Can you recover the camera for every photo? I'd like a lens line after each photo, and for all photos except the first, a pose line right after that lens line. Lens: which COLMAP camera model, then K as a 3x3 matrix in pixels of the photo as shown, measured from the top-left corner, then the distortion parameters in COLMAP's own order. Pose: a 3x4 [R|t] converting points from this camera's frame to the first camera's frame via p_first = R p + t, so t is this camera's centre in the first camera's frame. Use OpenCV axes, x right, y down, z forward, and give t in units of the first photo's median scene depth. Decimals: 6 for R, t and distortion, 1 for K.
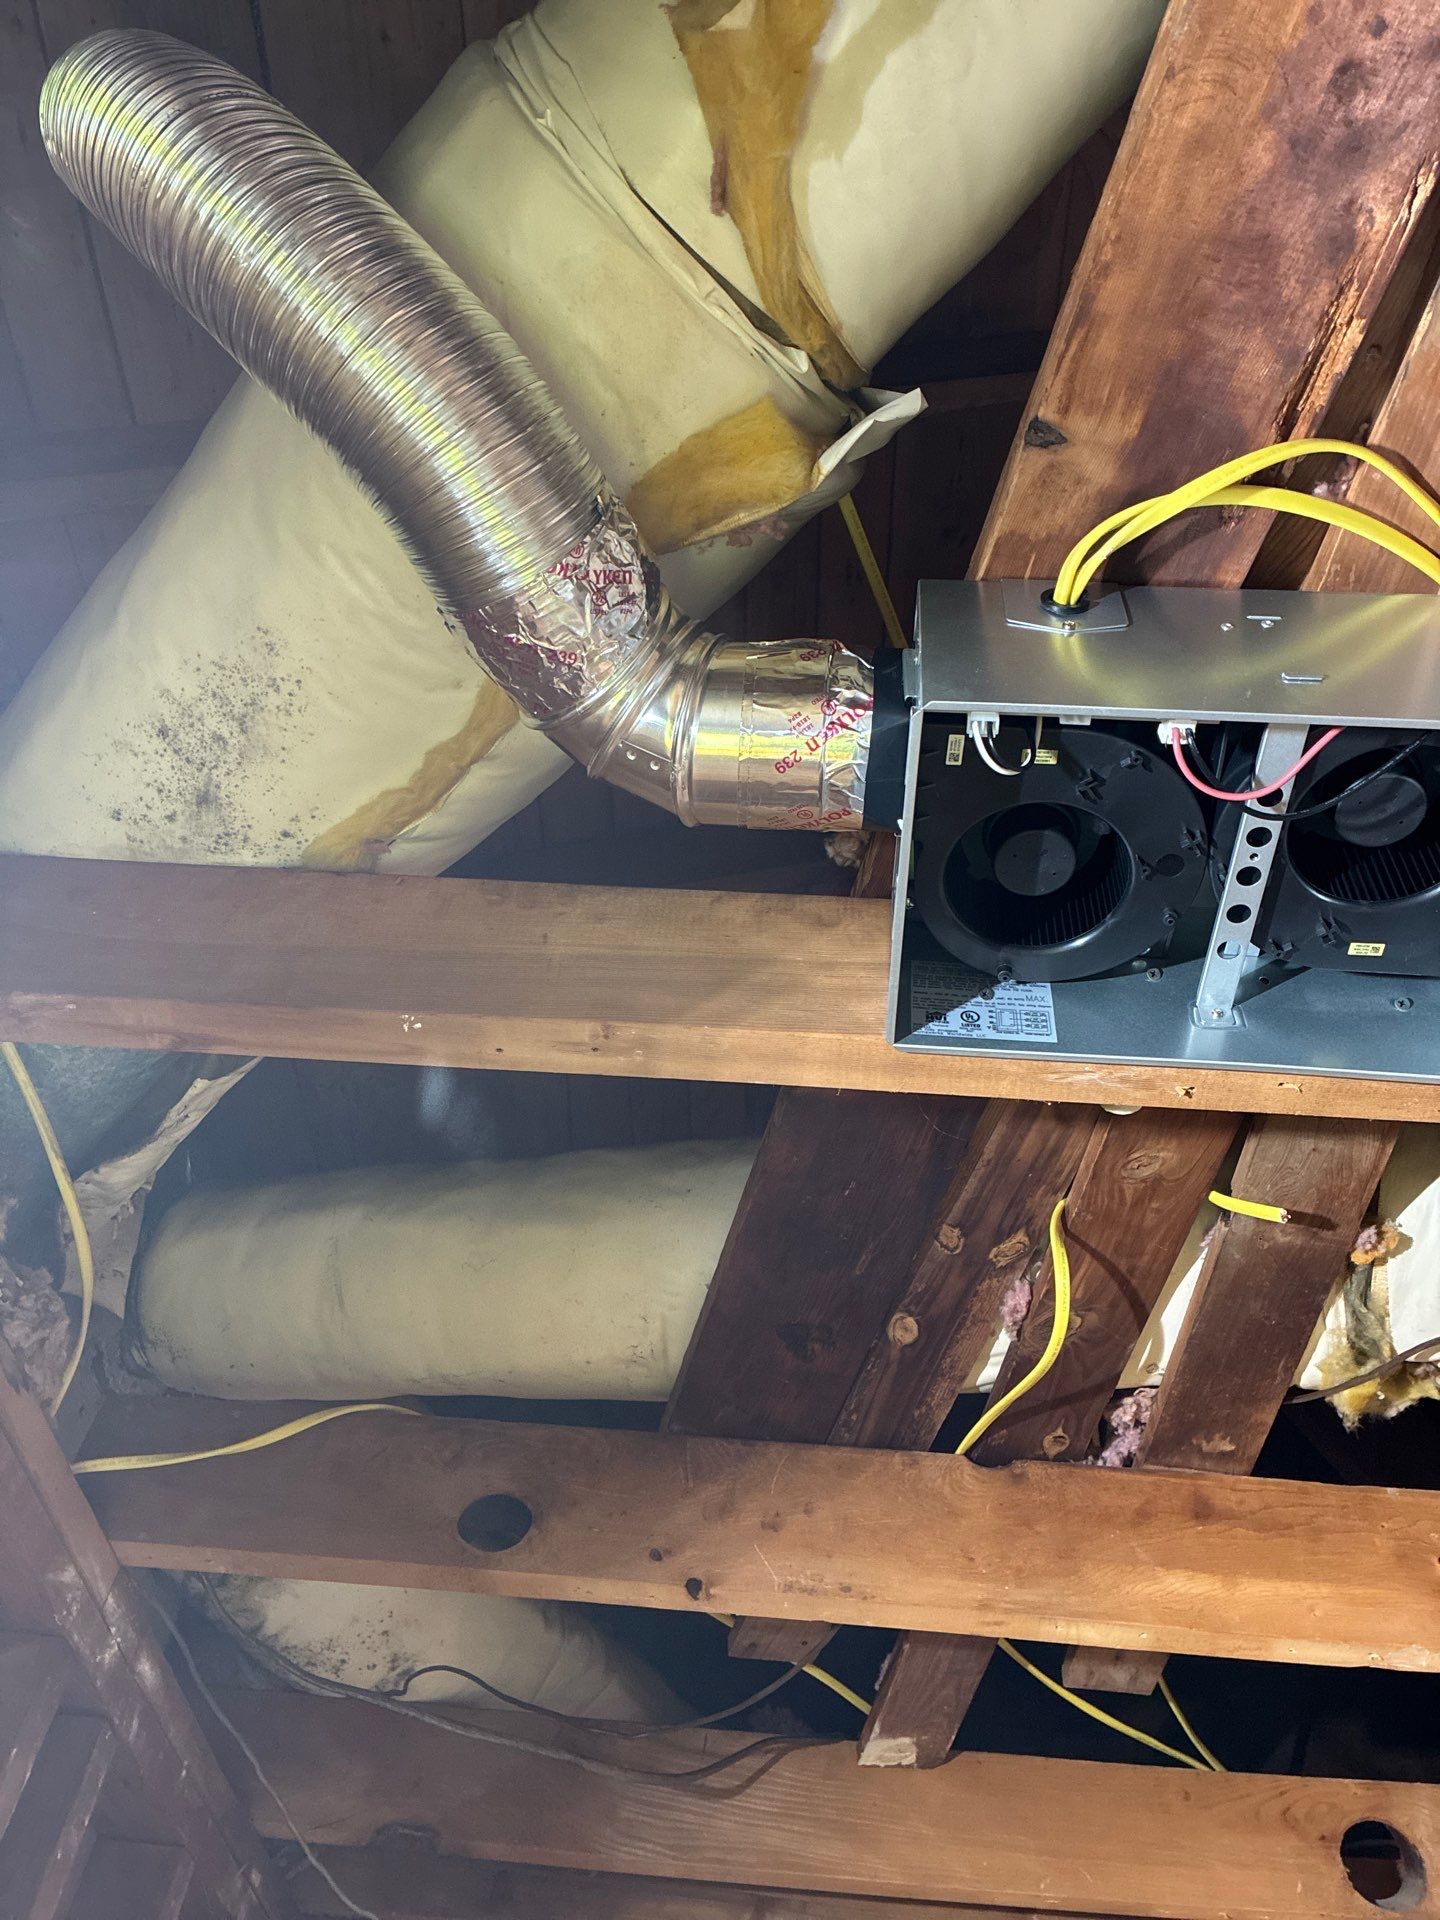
lens RADIAL K [[1458.6, 0, 720.0], [0, 1458.6, 960.0], [0, 0, 1]] dist [0.059397, -0.071644]
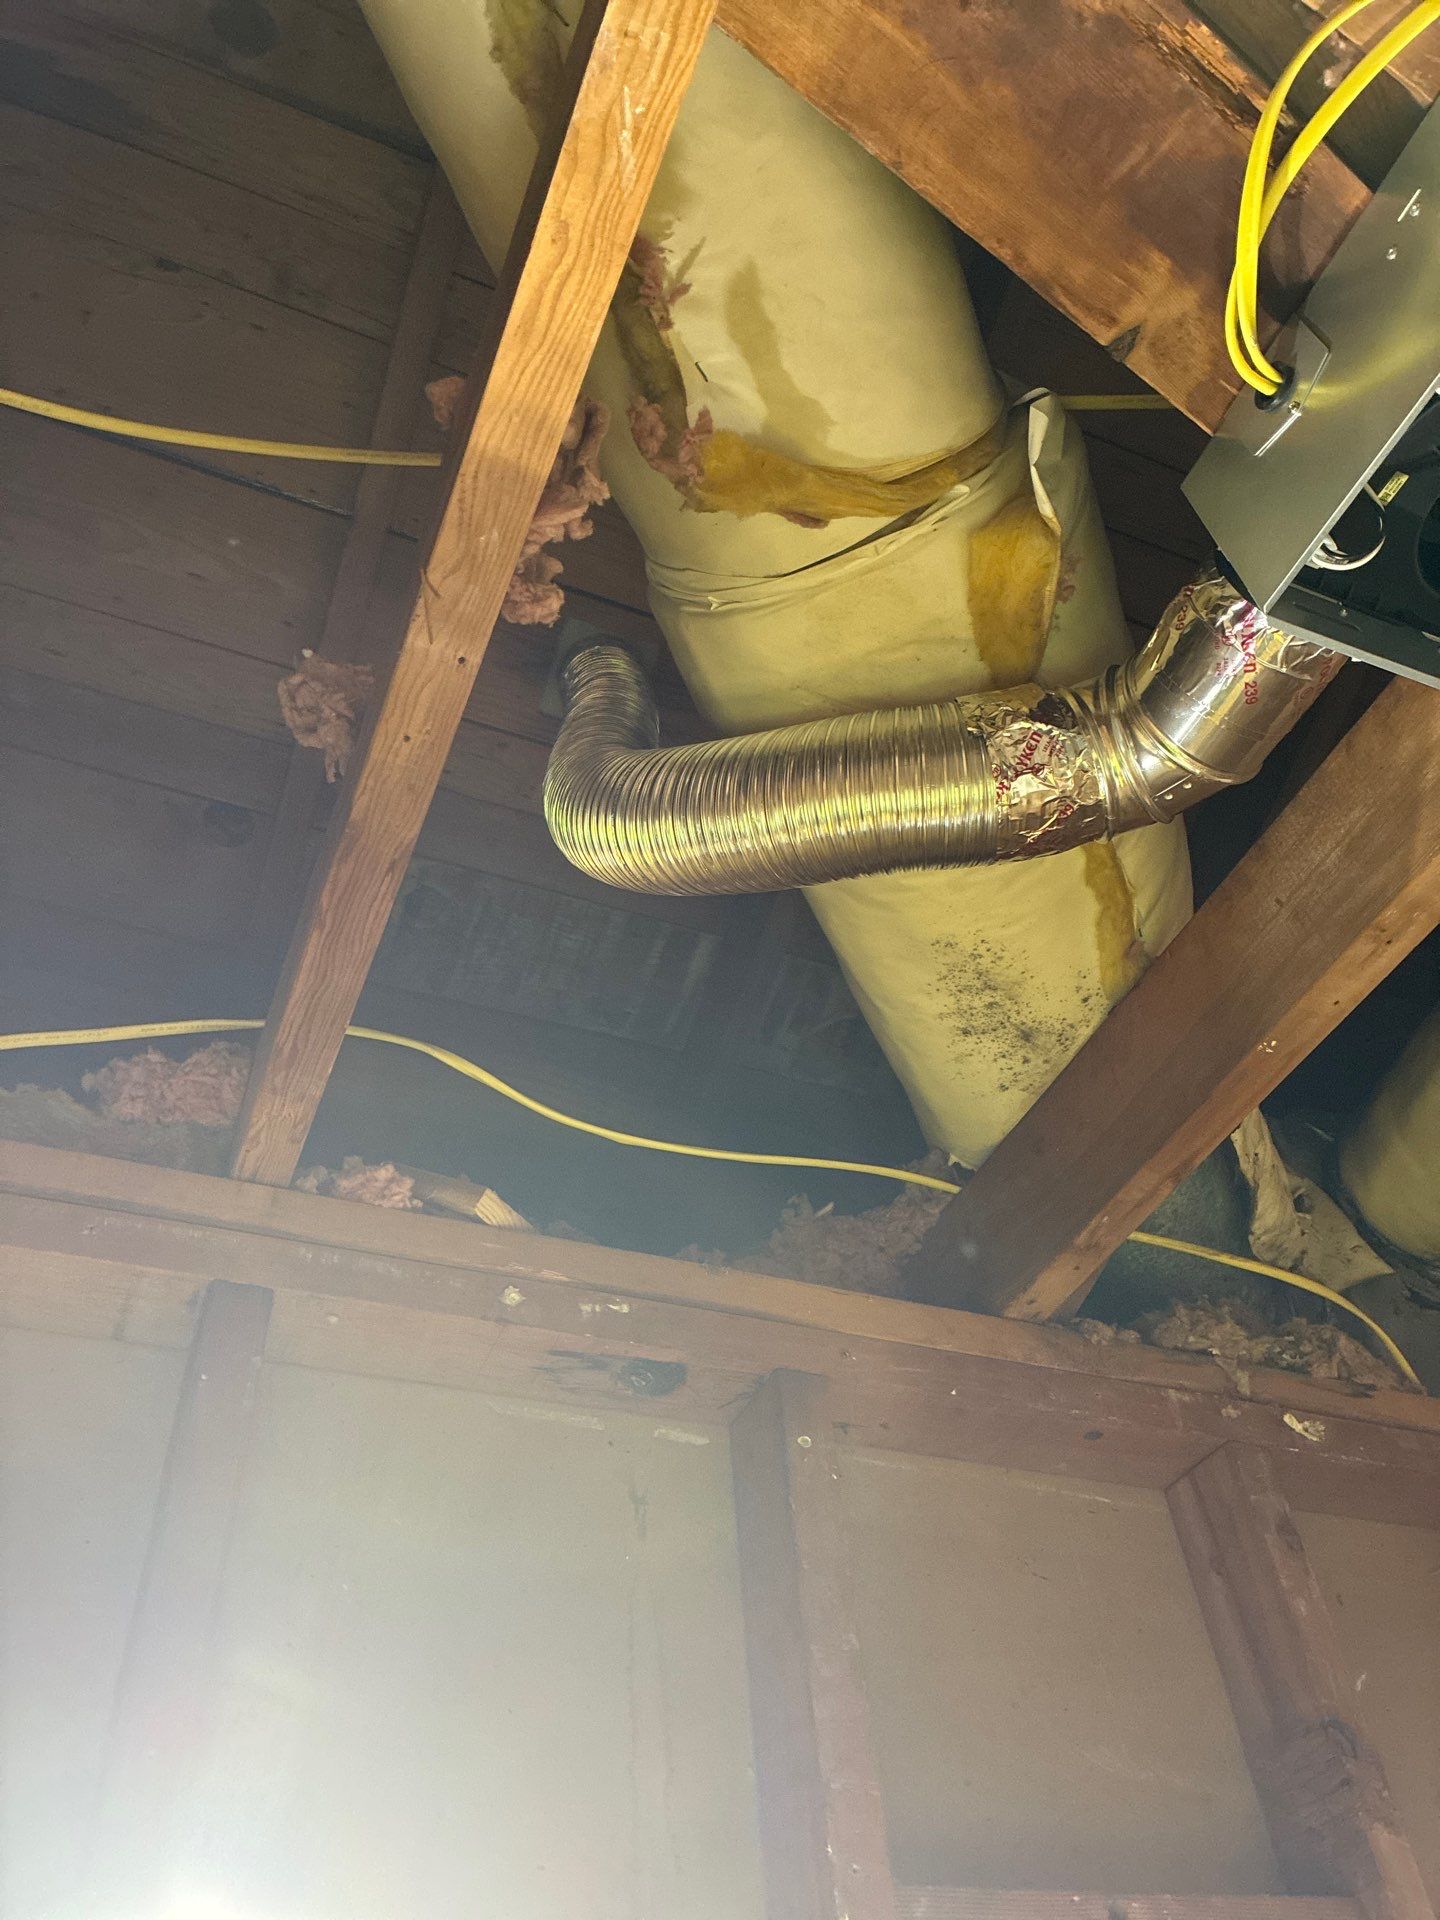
lens RADIAL K [[1427.2, 0, 720.0], [0, 1427.2, 960.0], [0, 0, 1]] dist [-0.011757, -0.006617]
pose [[0.392209, -0.748729, -0.534395, 0.299017], [0.781103, 0.577911, -0.236423, -0.076527], [0.485850, -0.324690, 0.811496, -0.116906]]
